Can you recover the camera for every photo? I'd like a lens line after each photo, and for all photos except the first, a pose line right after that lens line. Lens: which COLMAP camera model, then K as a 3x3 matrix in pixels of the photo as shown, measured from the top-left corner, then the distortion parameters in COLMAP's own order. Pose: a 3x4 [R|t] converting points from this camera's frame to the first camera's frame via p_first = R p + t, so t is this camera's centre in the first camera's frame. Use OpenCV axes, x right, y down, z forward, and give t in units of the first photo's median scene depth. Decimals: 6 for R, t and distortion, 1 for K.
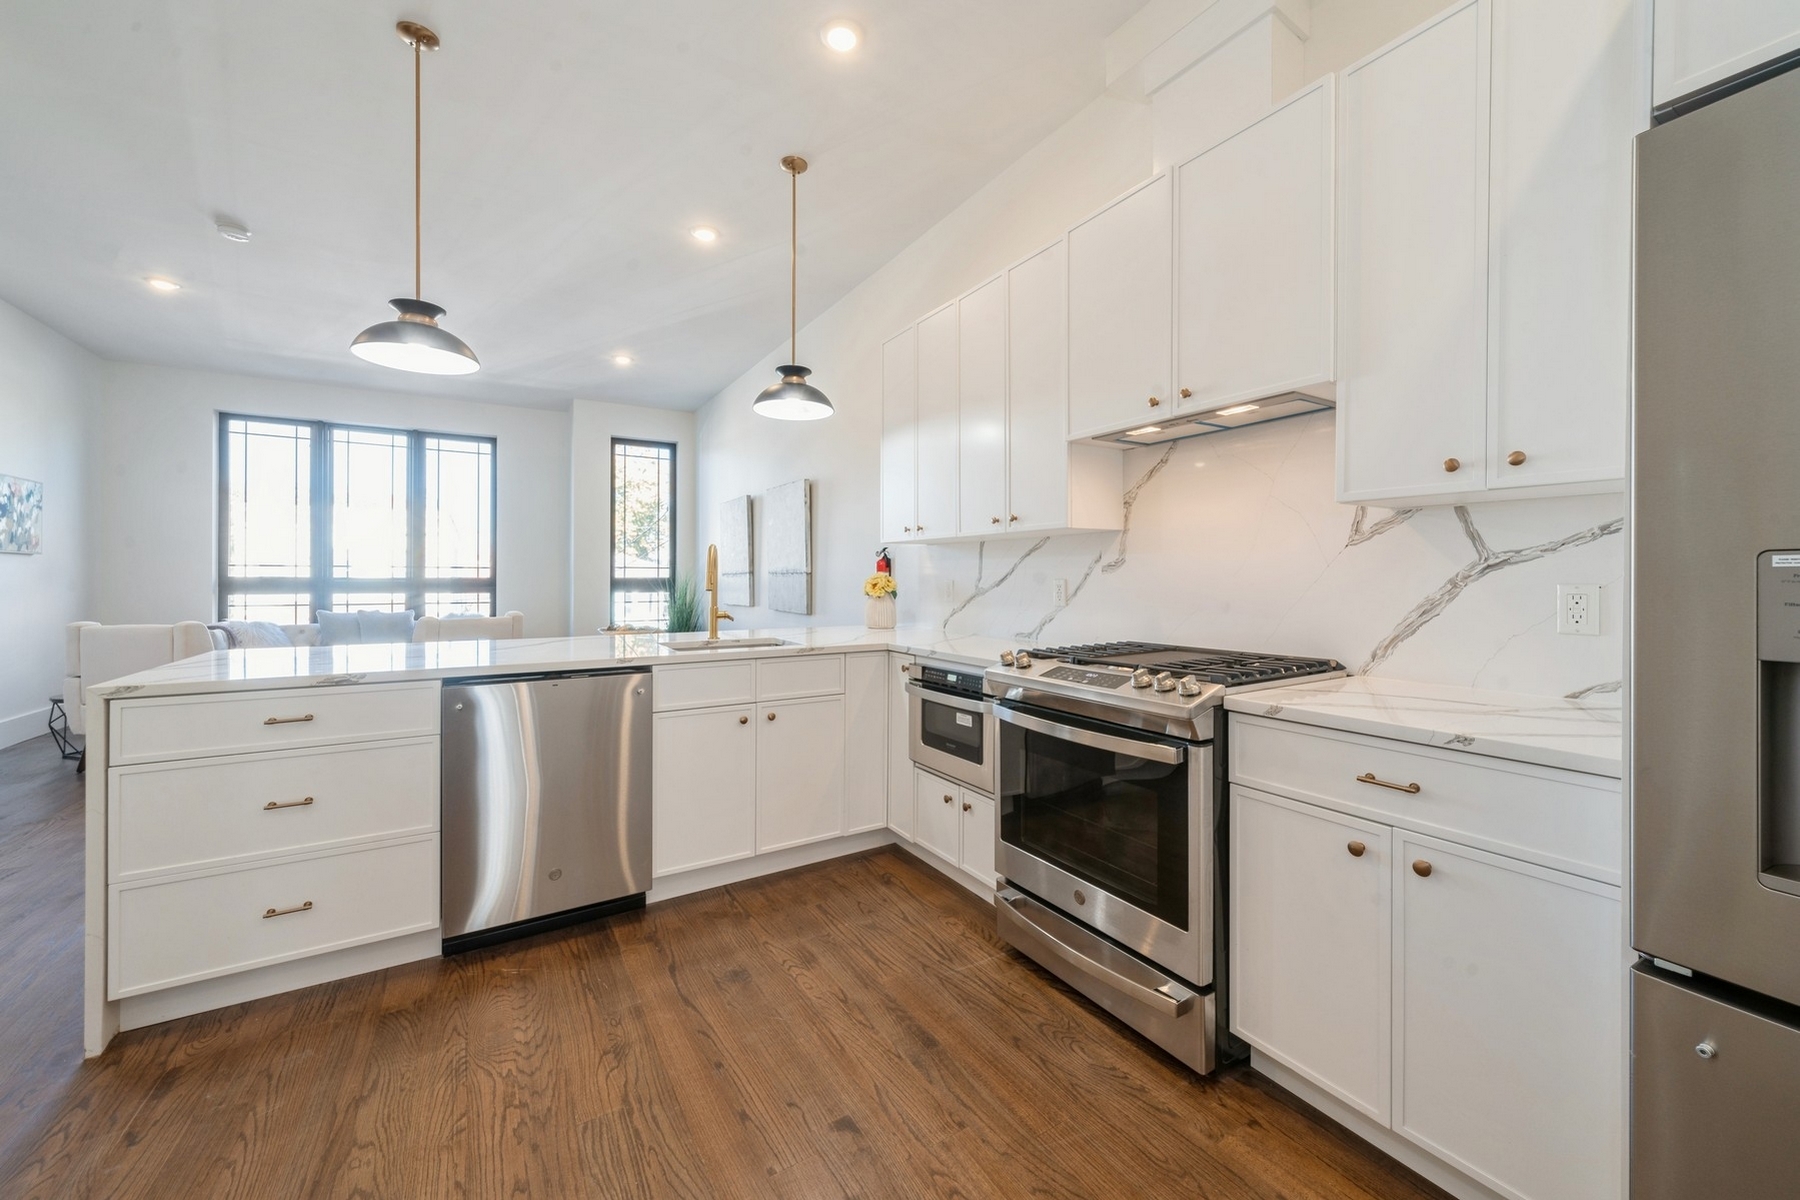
lens RADIAL K [[676.9, 0, 919.5], [0, 676.9, 572.9], [0, 0, 1]] dist [-0.000324, 0.000029]
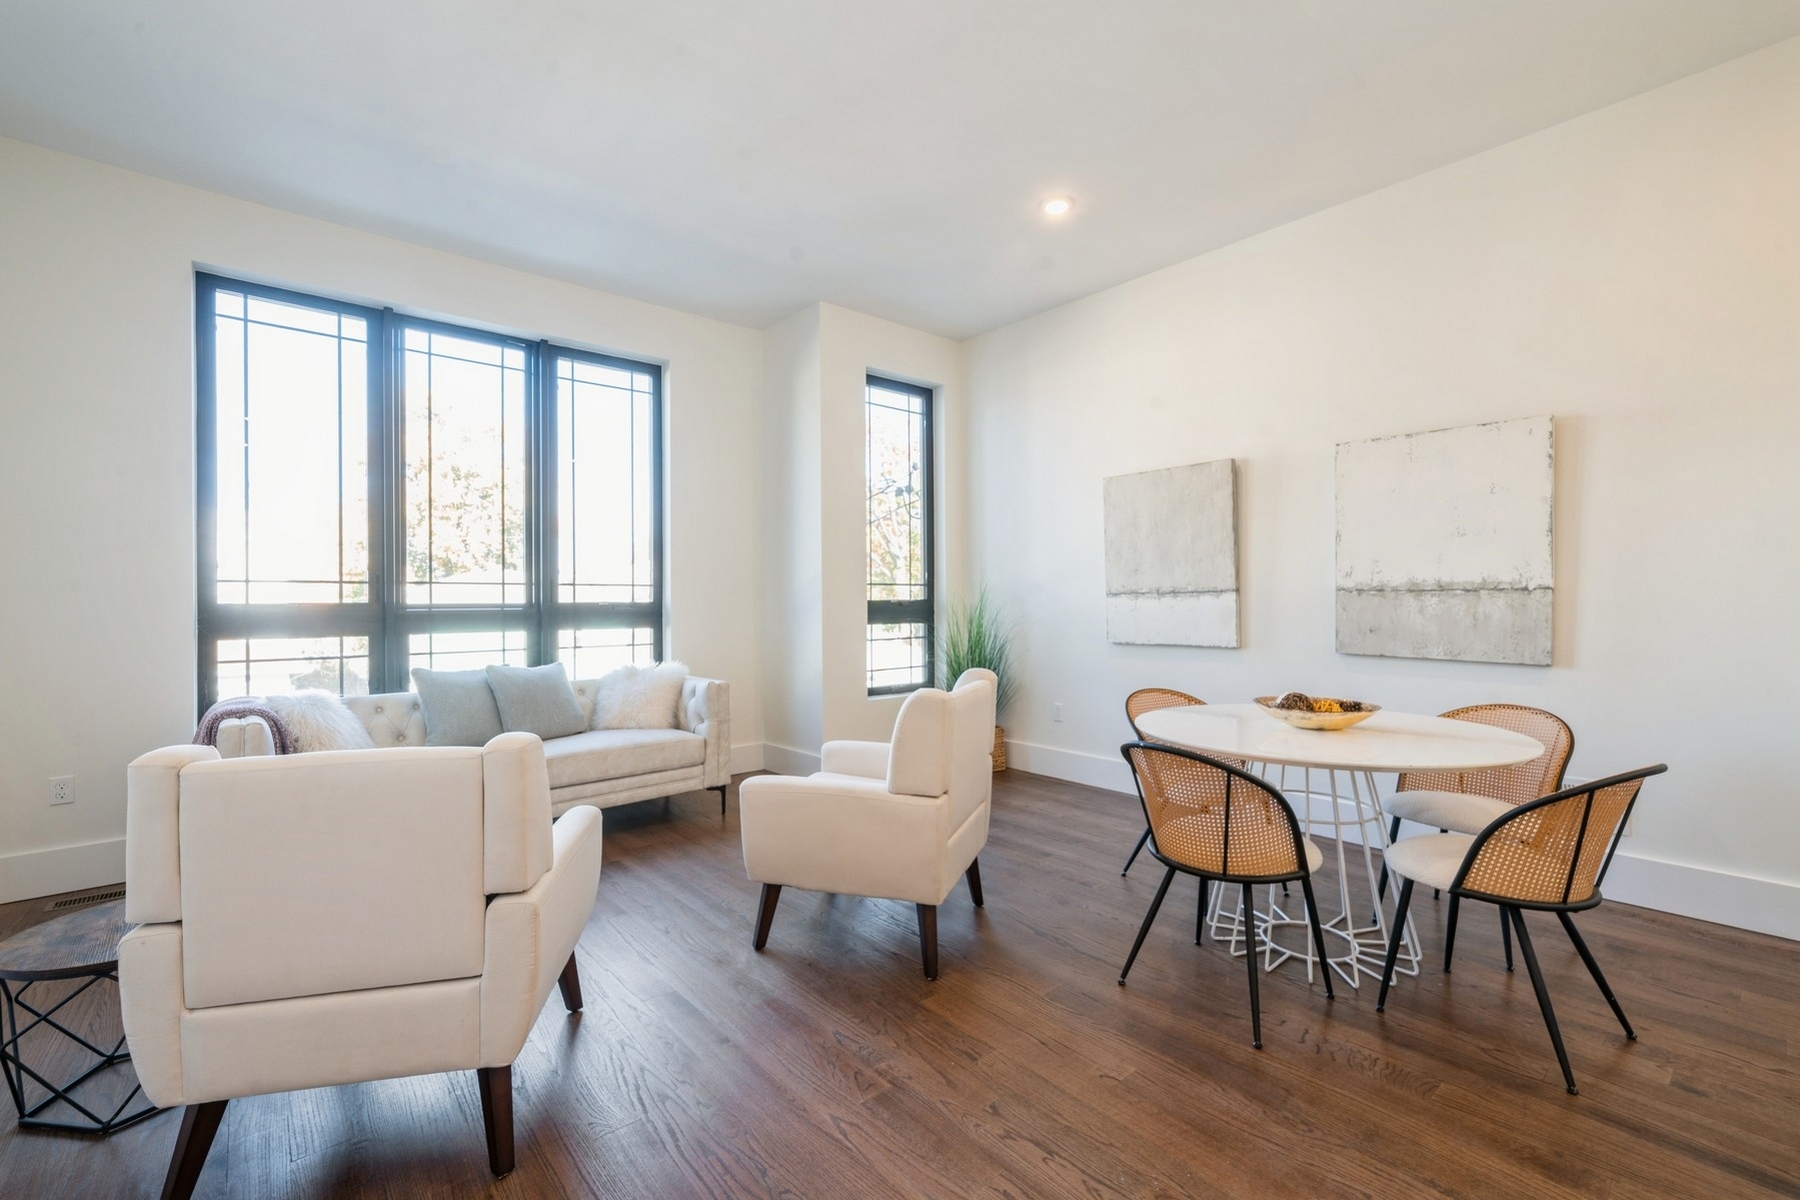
lens RADIAL K [[755.5, 0, 916.6], [0, 755.5, 592.8], [0, 0, 1]] dist [0.003102, 0.000440]
pose [[0.989218, -0.005338, 0.146351, -1.452597], [0.005405, 0.999985, -0.000059, 0.000816], [-0.146349, 0.000850, 0.989233, 0.910410]]
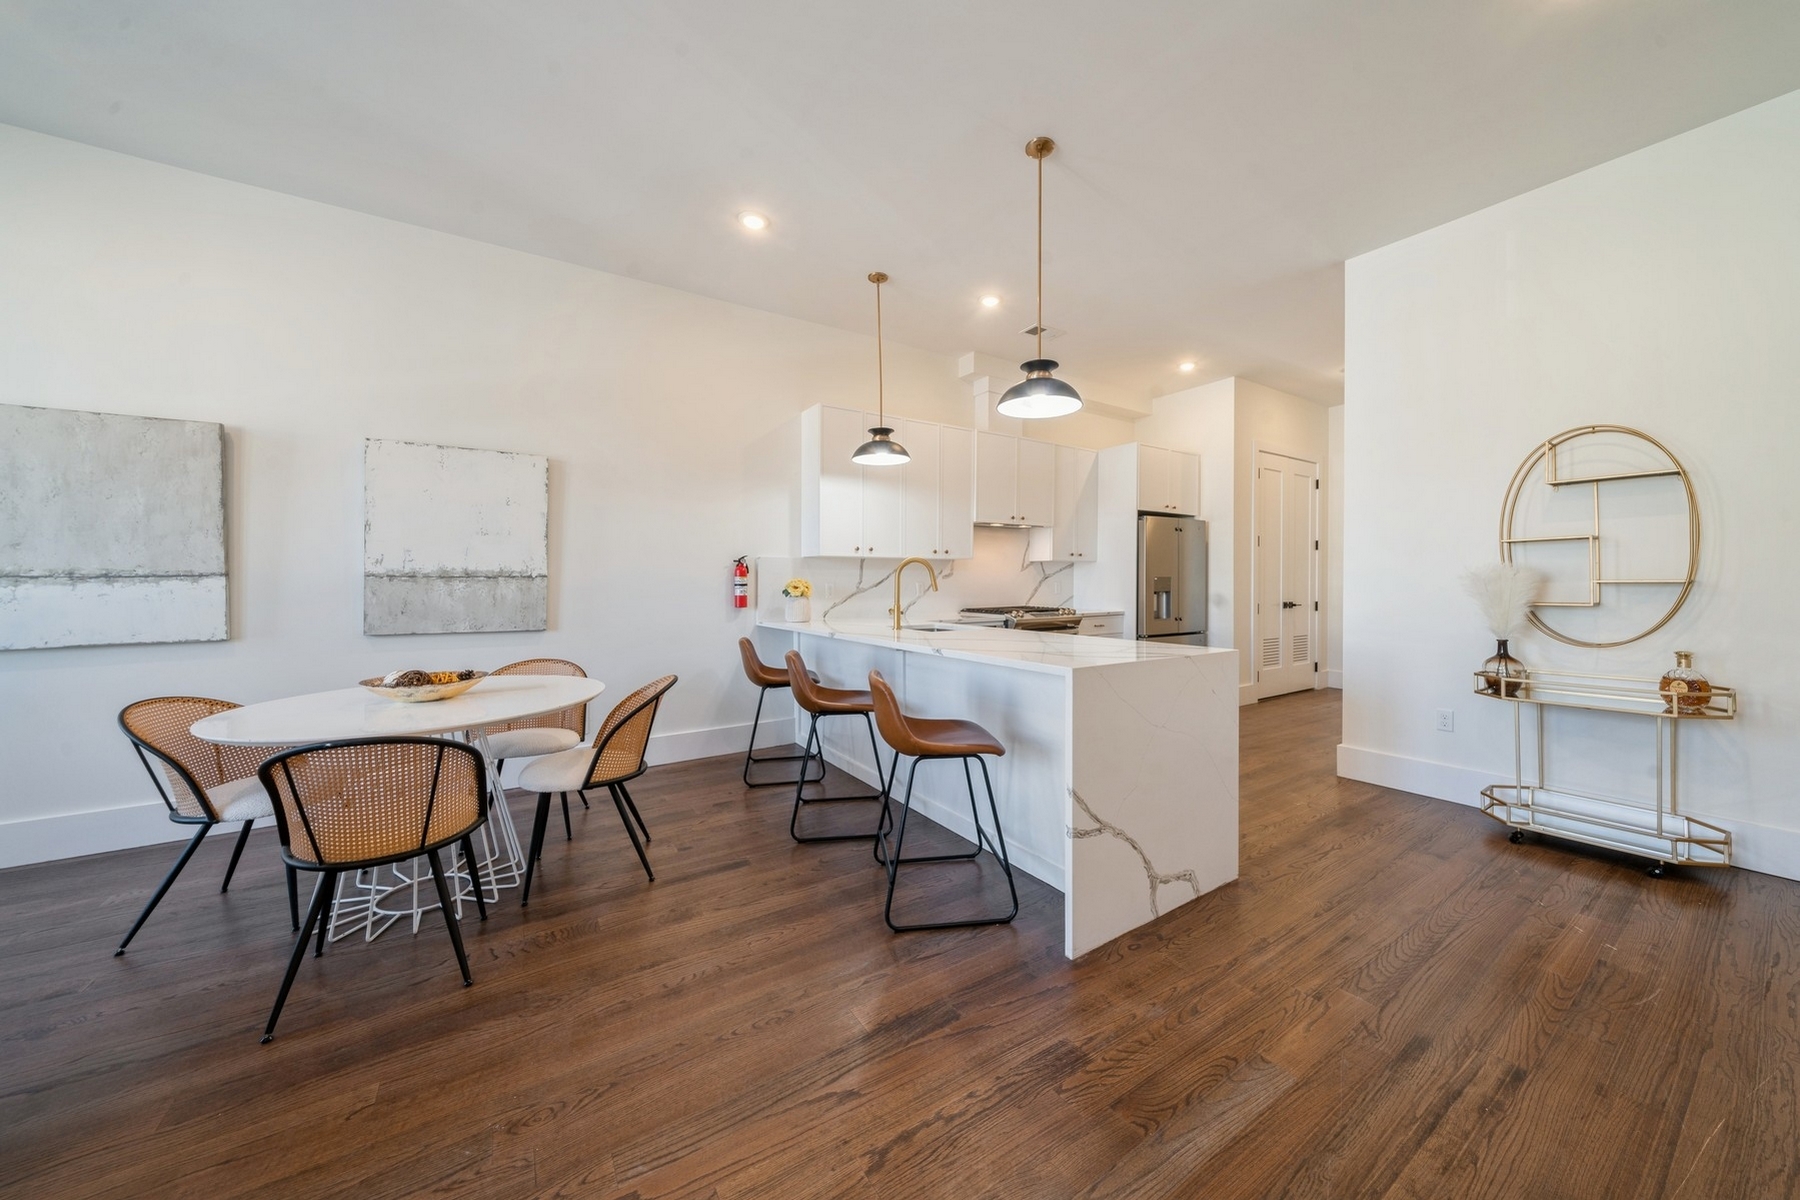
lens RADIAL K [[622.7, 0, 908.7], [0, 622.7, 576.6], [0, 0, 1]] dist [-0.000172, -0.000036]
pose [[-0.008797, 0.004571, 0.999951, -1.706392], [-0.004991, 0.999977, -0.004615, 0.001744], [-0.999949, -0.005031, -0.008774, 1.124837]]
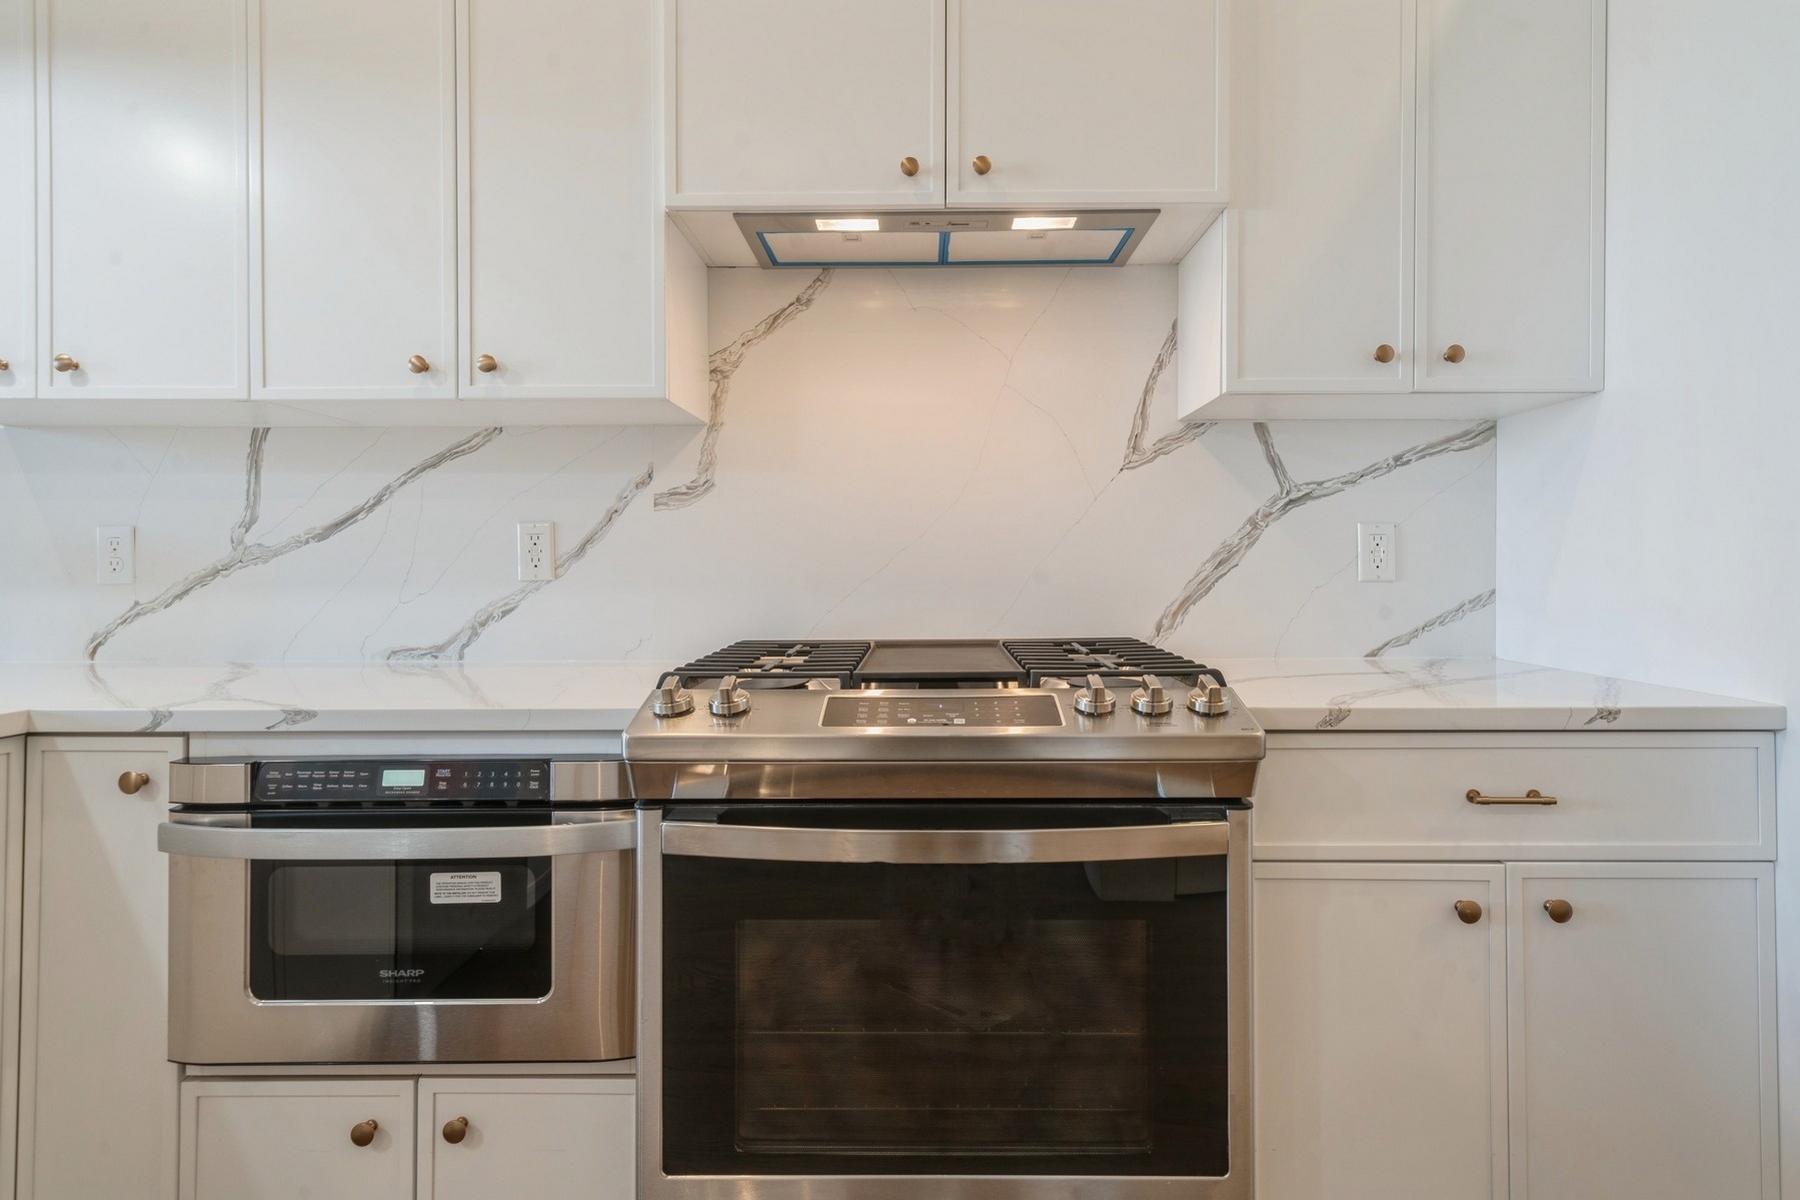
lens RADIAL K [[943.7, 0, 912.9], [0, 943.7, 557.8], [0, 0, 1]] dist [0.011627, -0.000415]
pose [[0.553662, 0.006005, 0.832720, -0.196537], [-0.003168, 0.999982, -0.005104, 0.038827], [-0.832736, 0.000188, 0.553671, 0.465546]]
